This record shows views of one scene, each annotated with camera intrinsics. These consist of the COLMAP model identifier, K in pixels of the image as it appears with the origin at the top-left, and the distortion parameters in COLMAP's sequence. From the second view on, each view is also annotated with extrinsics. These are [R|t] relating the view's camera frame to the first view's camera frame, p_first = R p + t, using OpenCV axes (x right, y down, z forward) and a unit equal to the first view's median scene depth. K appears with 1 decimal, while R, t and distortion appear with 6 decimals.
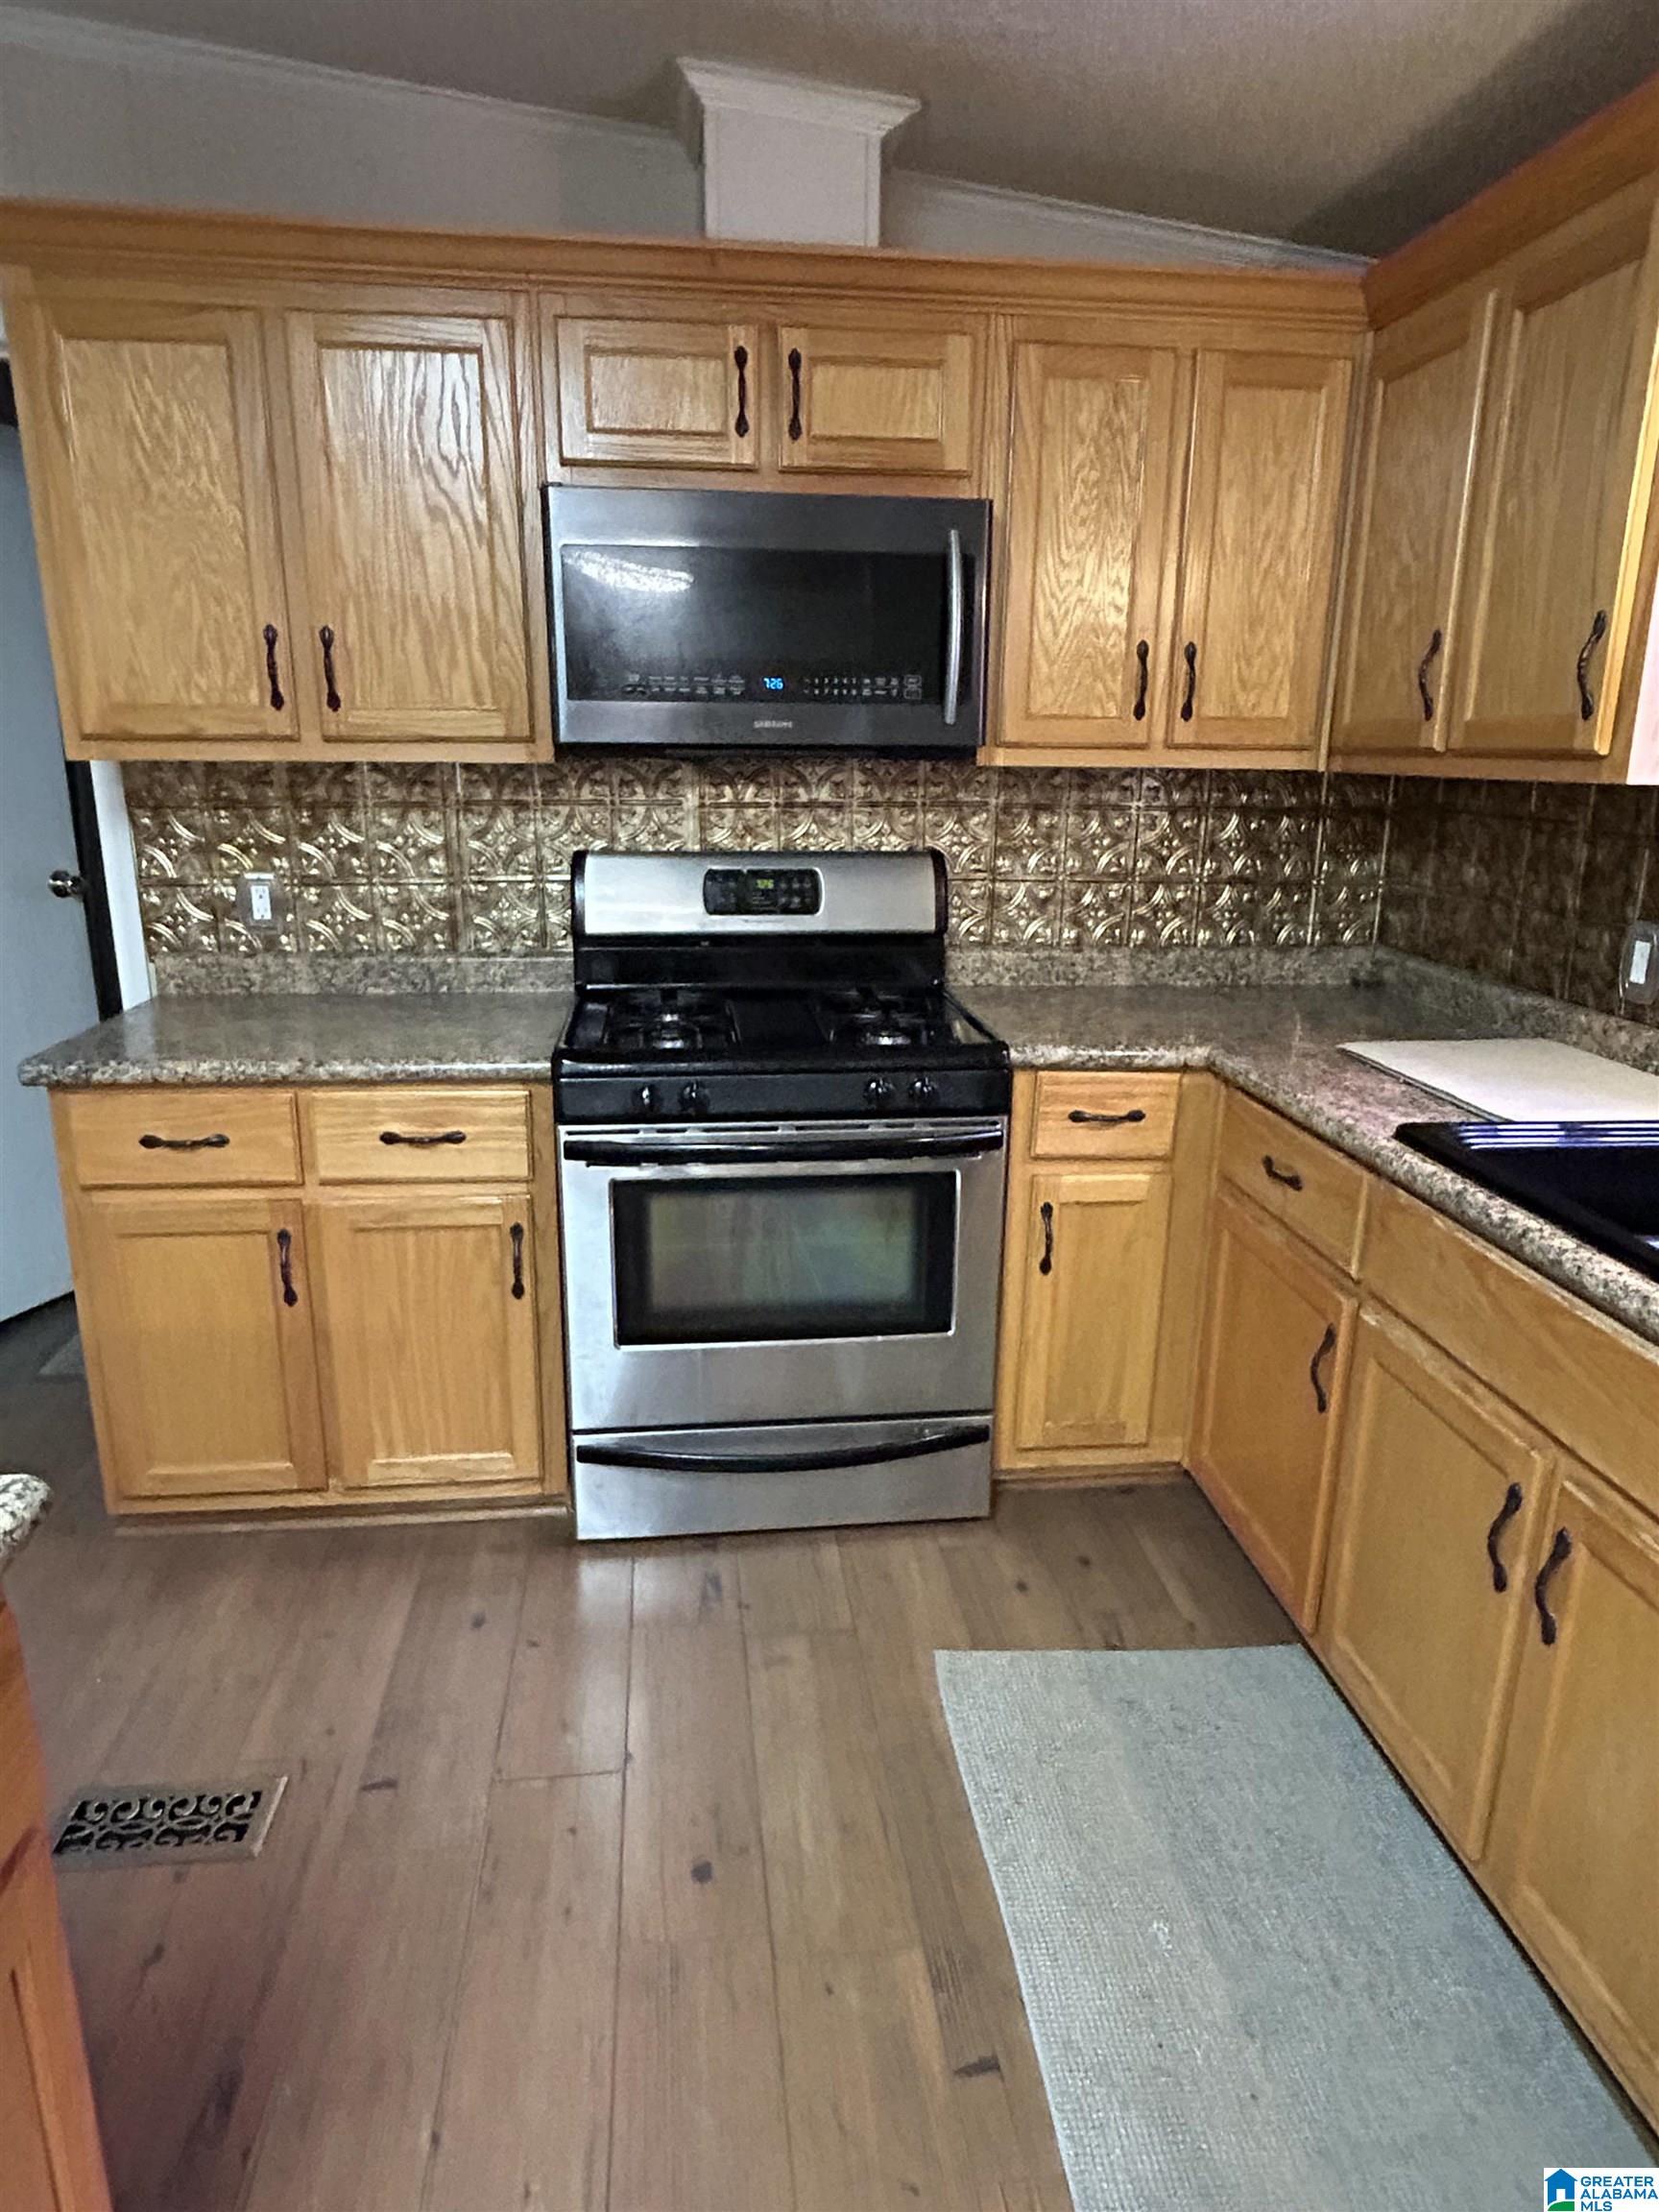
lens RADIAL K [[1347.1, 0, 831.7], [0, 1347.1, 1106.8], [0, 0, 1]] dist [0.009319, -0.004898]
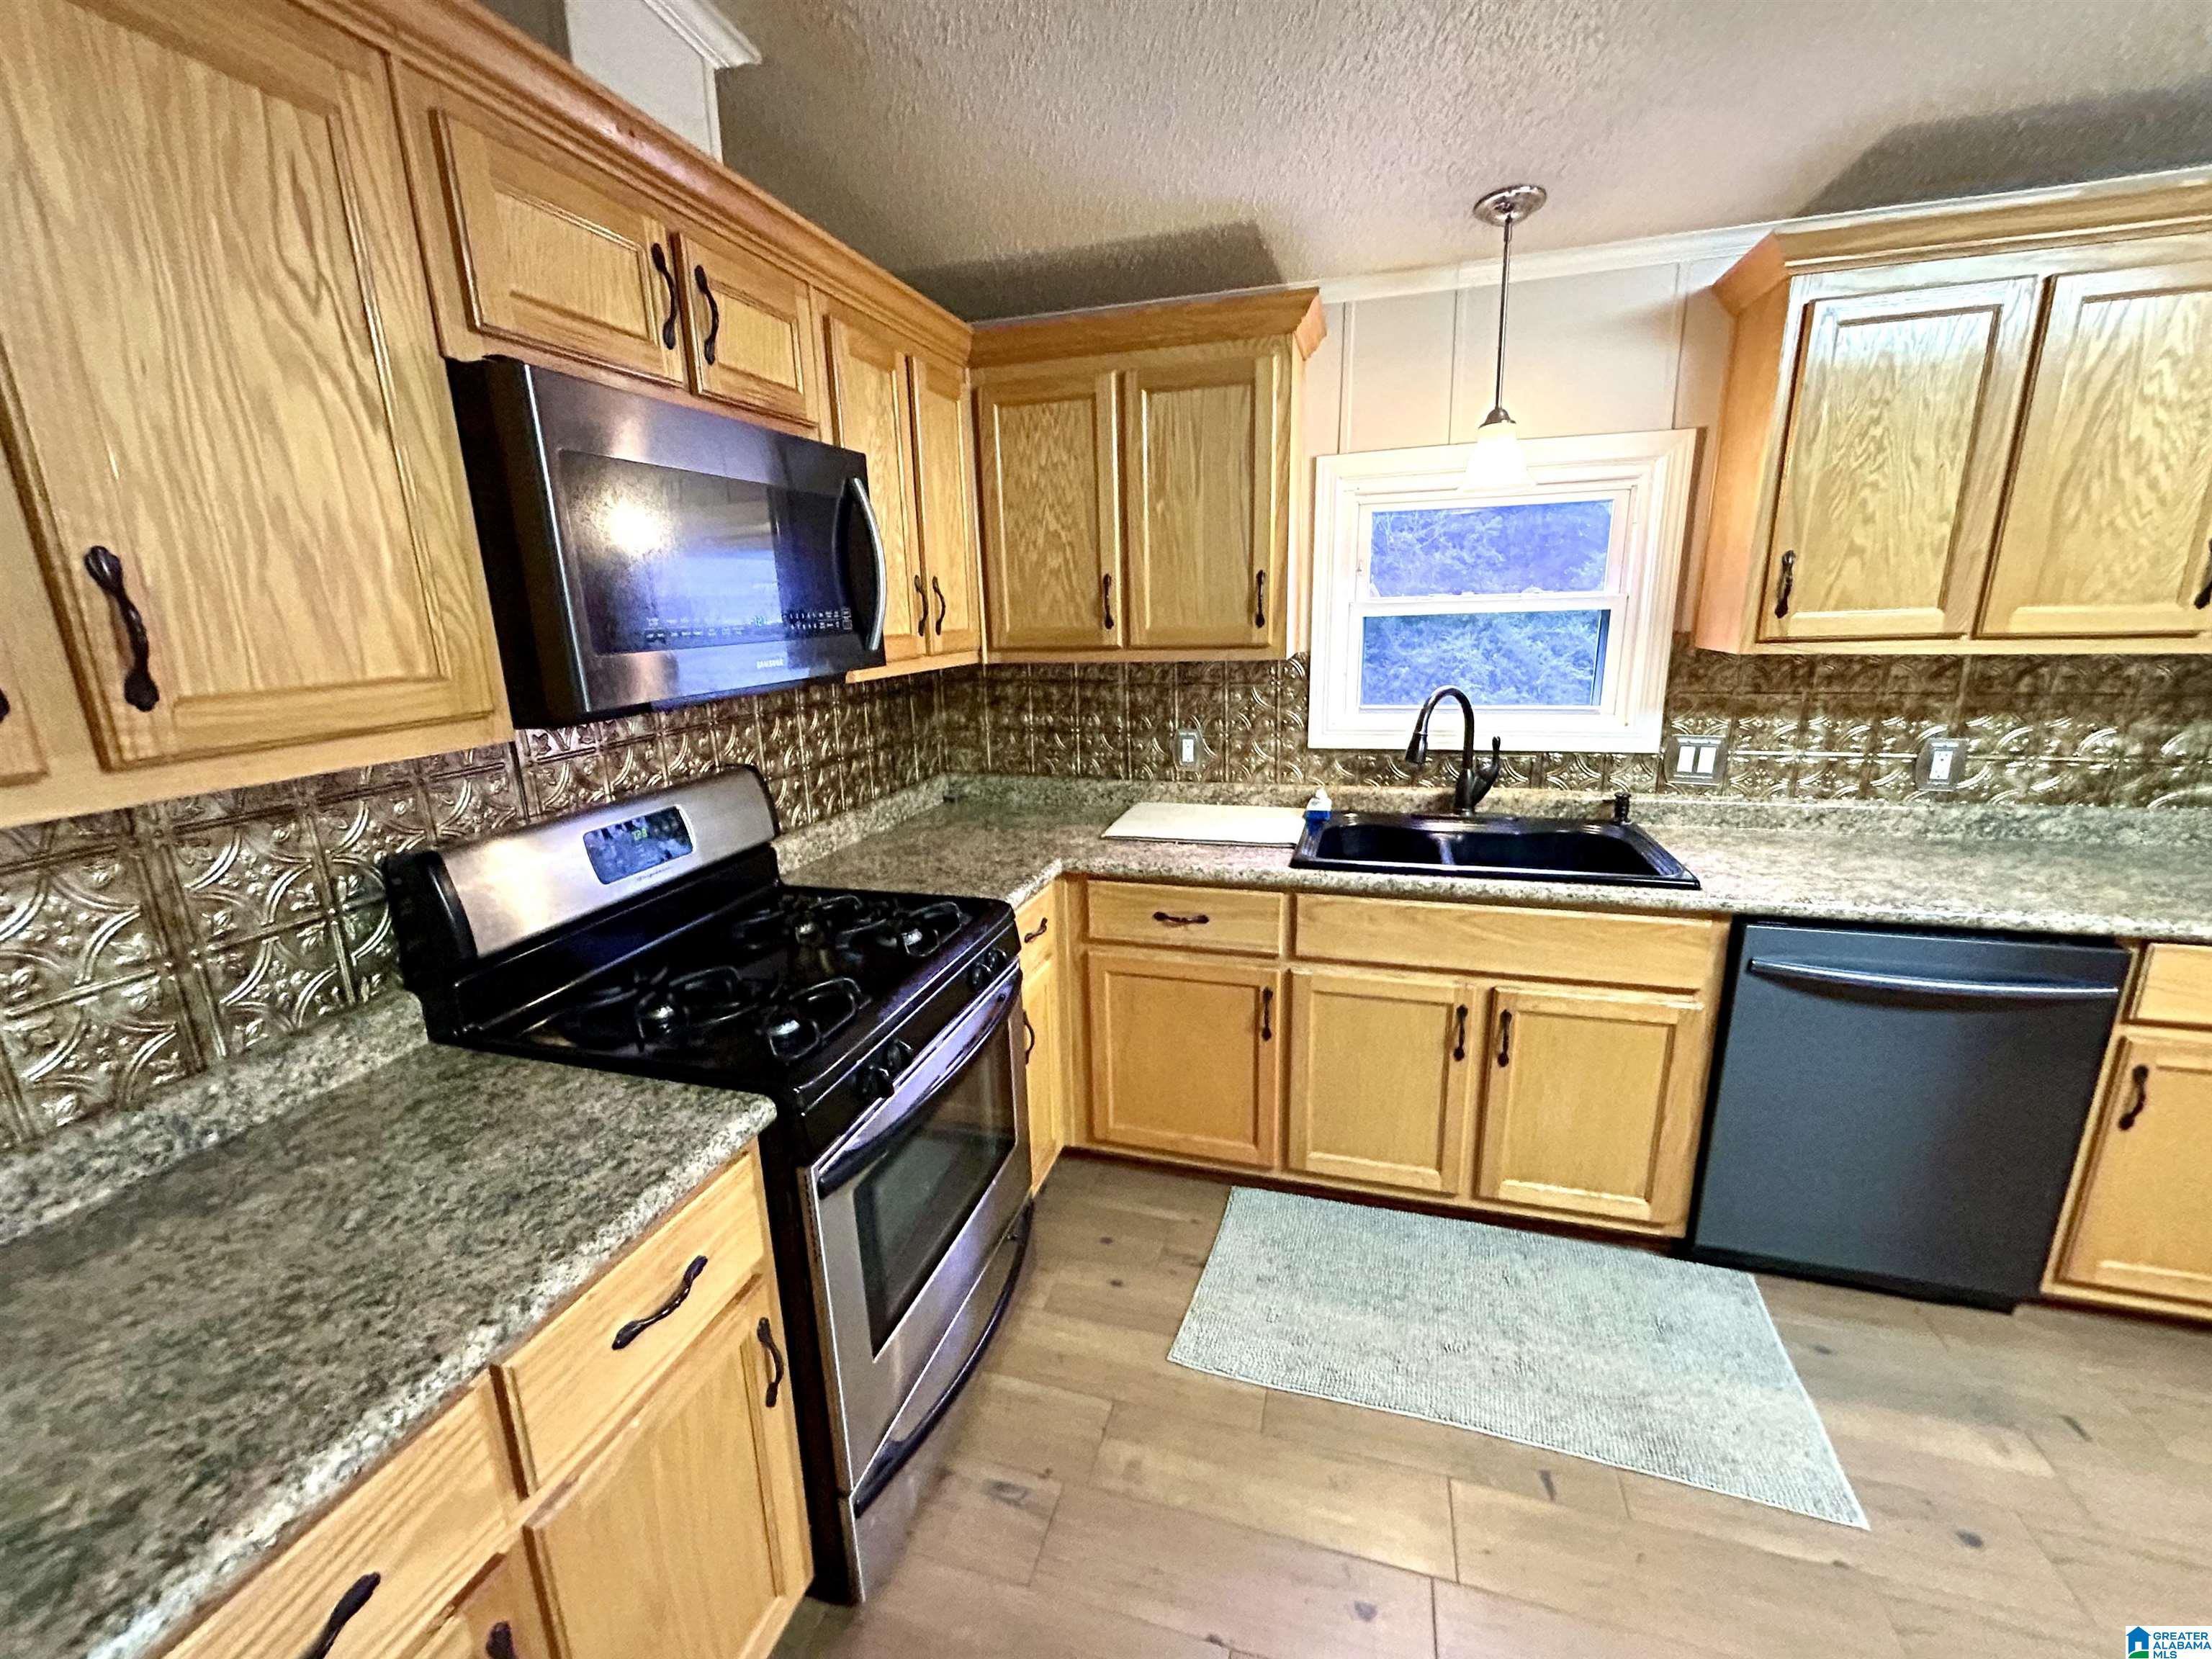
lens RADIAL K [[896.8, 0, 1103.2], [0, 896.8, 828.6], [0, 0, 1]] dist [0.003378, -0.000326]
pose [[0.397599, -0.245944, 0.883983, -0.533612], [0.270334, 0.952044, 0.143288, -0.199878], [-0.876832, 0.182000, 0.445019, 0.533925]]
